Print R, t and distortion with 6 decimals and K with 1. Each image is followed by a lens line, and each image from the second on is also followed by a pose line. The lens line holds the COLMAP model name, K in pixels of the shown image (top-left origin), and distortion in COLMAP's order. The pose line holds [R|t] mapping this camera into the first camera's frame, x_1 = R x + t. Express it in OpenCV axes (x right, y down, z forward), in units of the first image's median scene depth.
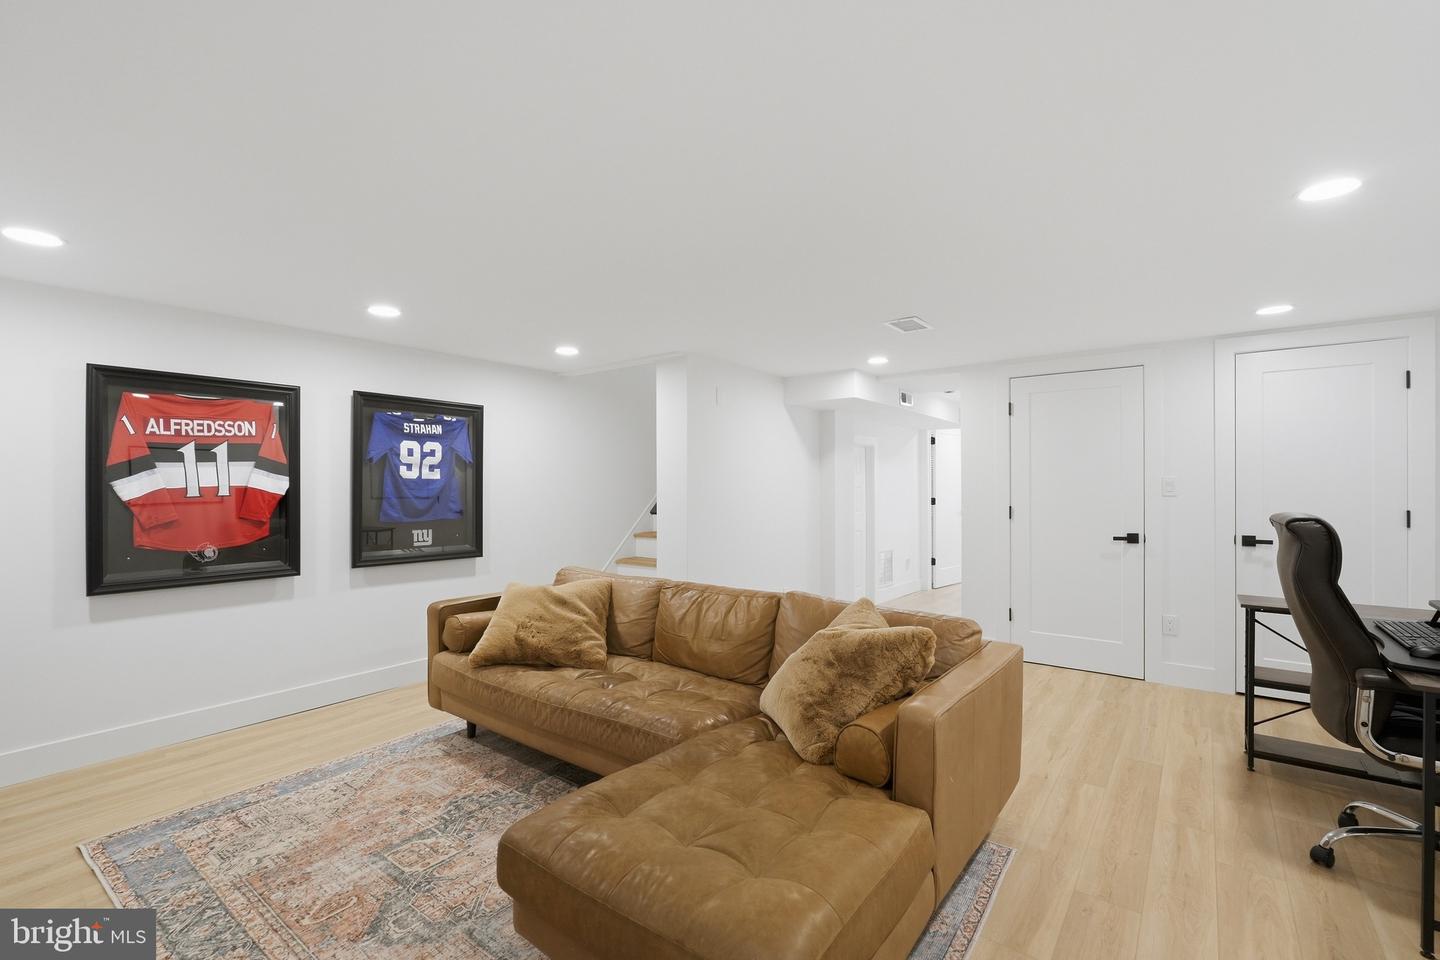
lens RADIAL K [[635.4, 0, 721.7], [0, 635.4, 483.9], [0, 0, 1]] dist [-0.004777, 0.000507]
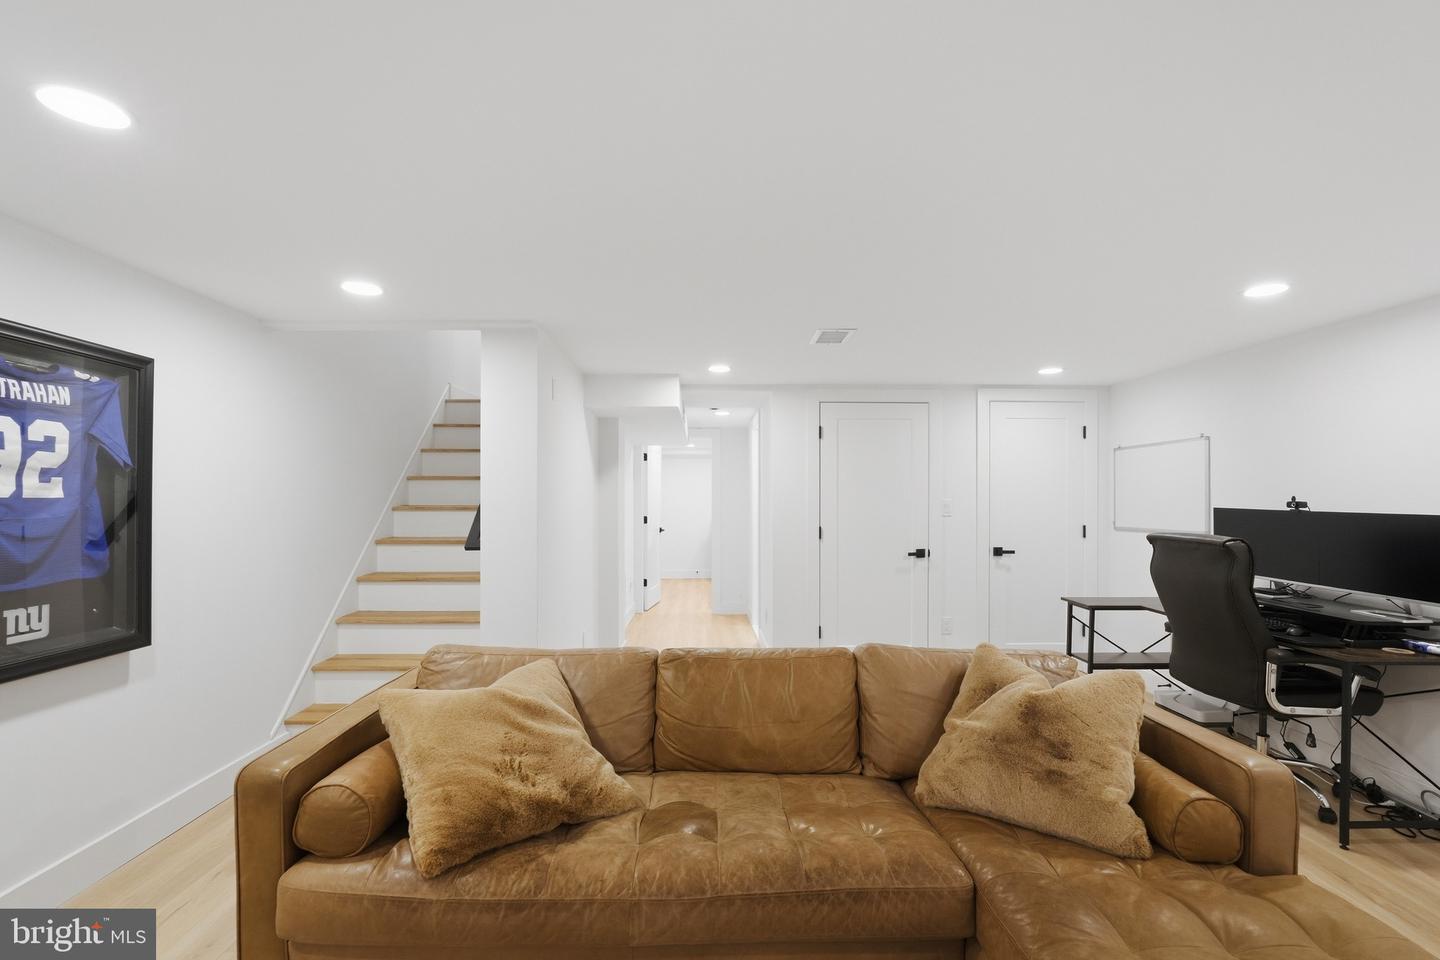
lens RADIAL K [[652.6, 0, 719.1], [0, 652.6, 486.5], [0, 0, 1]] dist [-0.018147, 0.015648]
pose [[0.784677, 0.016069, 0.619697, -0.367467], [-0.005601, 0.999807, -0.018833, -0.010186], [-0.619880, 0.011307, 0.784615, 0.304866]]
